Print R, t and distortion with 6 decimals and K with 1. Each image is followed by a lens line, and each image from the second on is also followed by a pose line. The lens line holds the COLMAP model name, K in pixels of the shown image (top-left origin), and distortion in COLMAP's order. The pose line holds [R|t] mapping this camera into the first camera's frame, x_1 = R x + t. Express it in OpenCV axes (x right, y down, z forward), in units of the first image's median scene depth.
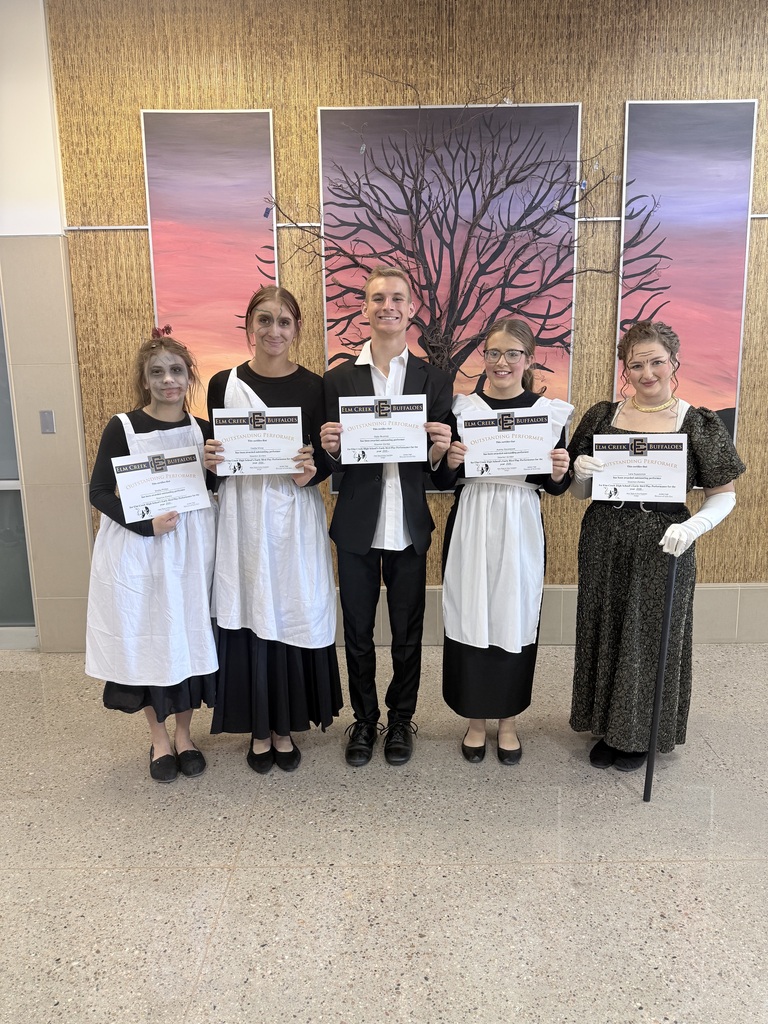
lens RADIAL K [[714.4, 0, 386.7], [0, 714.4, 510.1], [0, 0, 1]] dist [-0.039676, -0.000942]
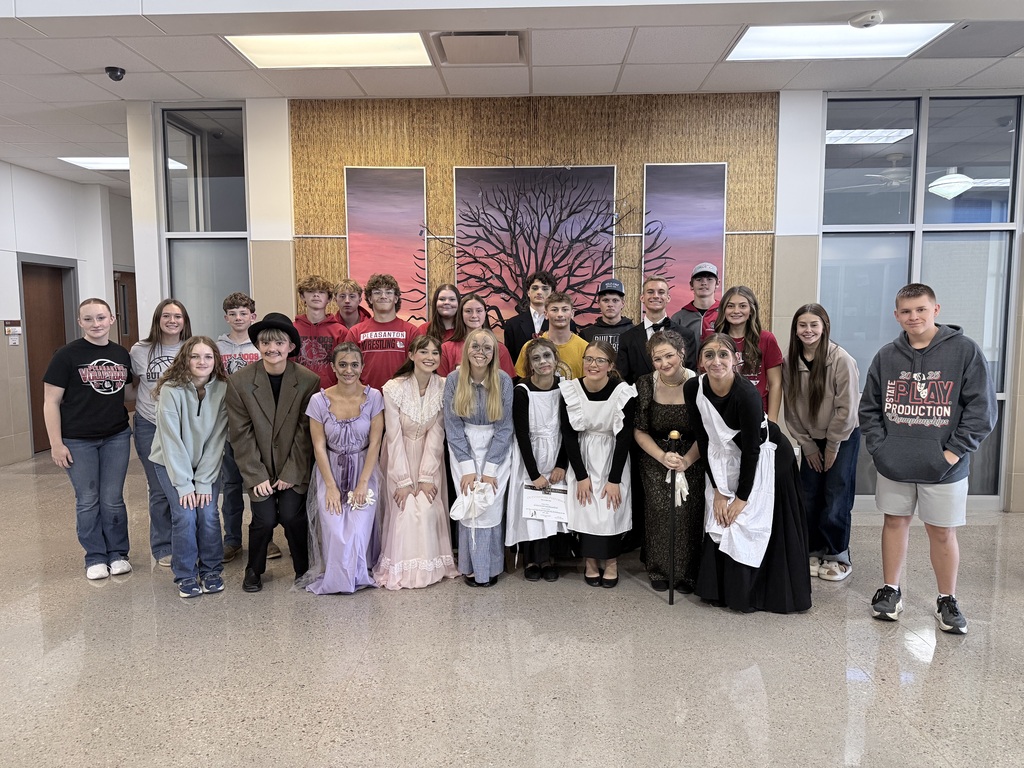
lens RADIAL K [[714.4, 0, 509.1], [0, 714.4, 386.2], [0, 0, 1]] dist [-0.039676, -0.000942]
pose [[0.999745, 0.013100, -0.018397, 0.065533], [-0.014166, 0.998155, -0.059037, 0.027431], [0.017590, 0.059282, 0.998086, -0.592059]]
